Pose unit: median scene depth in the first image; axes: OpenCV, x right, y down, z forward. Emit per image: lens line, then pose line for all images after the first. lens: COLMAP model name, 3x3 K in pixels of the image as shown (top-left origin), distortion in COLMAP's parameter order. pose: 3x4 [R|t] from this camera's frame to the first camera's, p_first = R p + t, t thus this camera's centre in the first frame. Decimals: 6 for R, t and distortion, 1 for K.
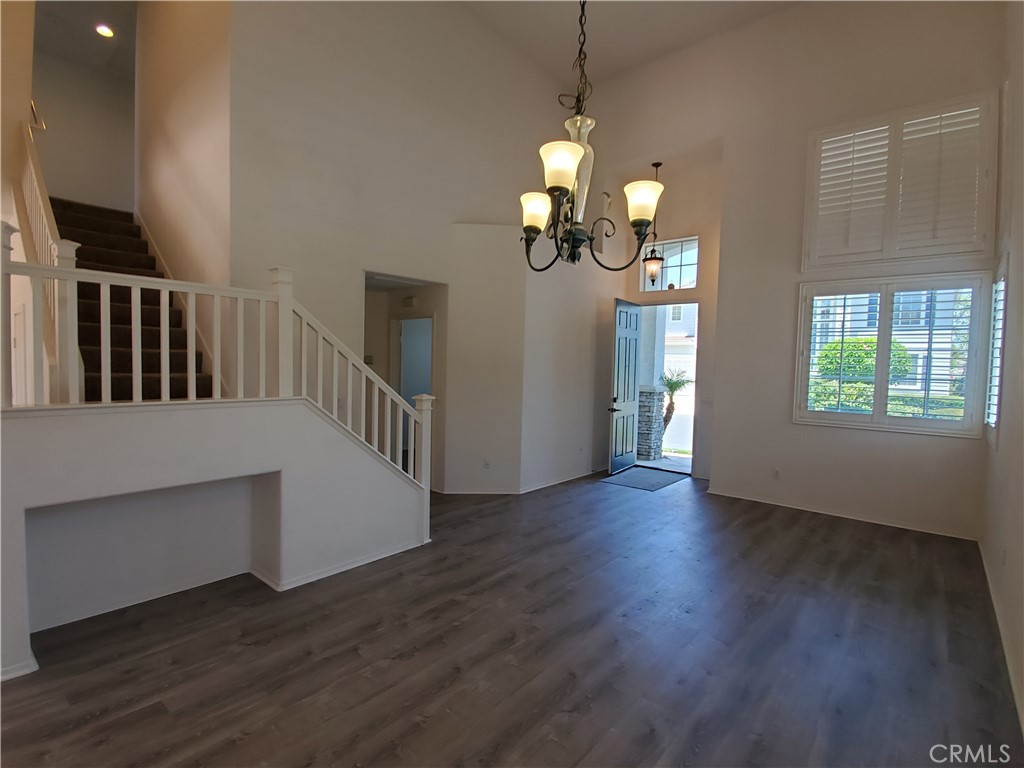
lens RADIAL K [[504.5, 0, 511.4], [0, 504.5, 385.3], [0, 0, 1]] dist [-0.004576, -0.010846]
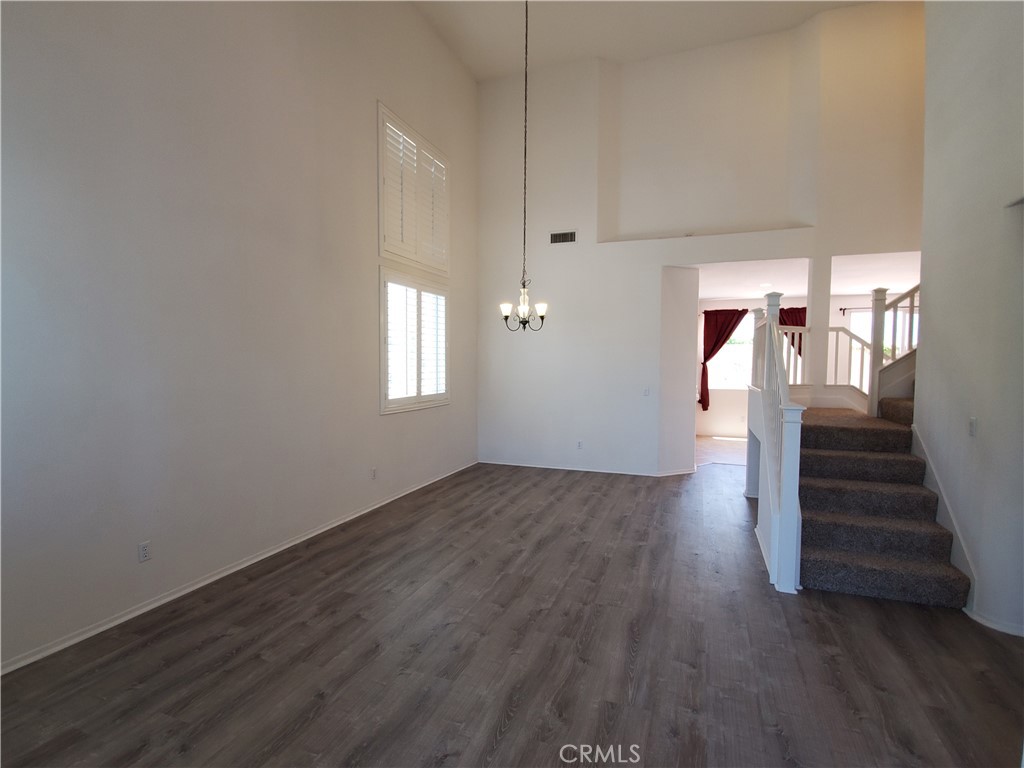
lens RADIAL K [[504.5, 0, 512.4], [0, 504.5, 386.2], [0, 0, 1]] dist [-0.004576, -0.010846]
pose [[-0.944211, -0.009507, -0.329204, 0.706617], [-0.037797, 0.996107, 0.079643, -0.076164], [0.327165, 0.087643, -0.940894, 2.271194]]
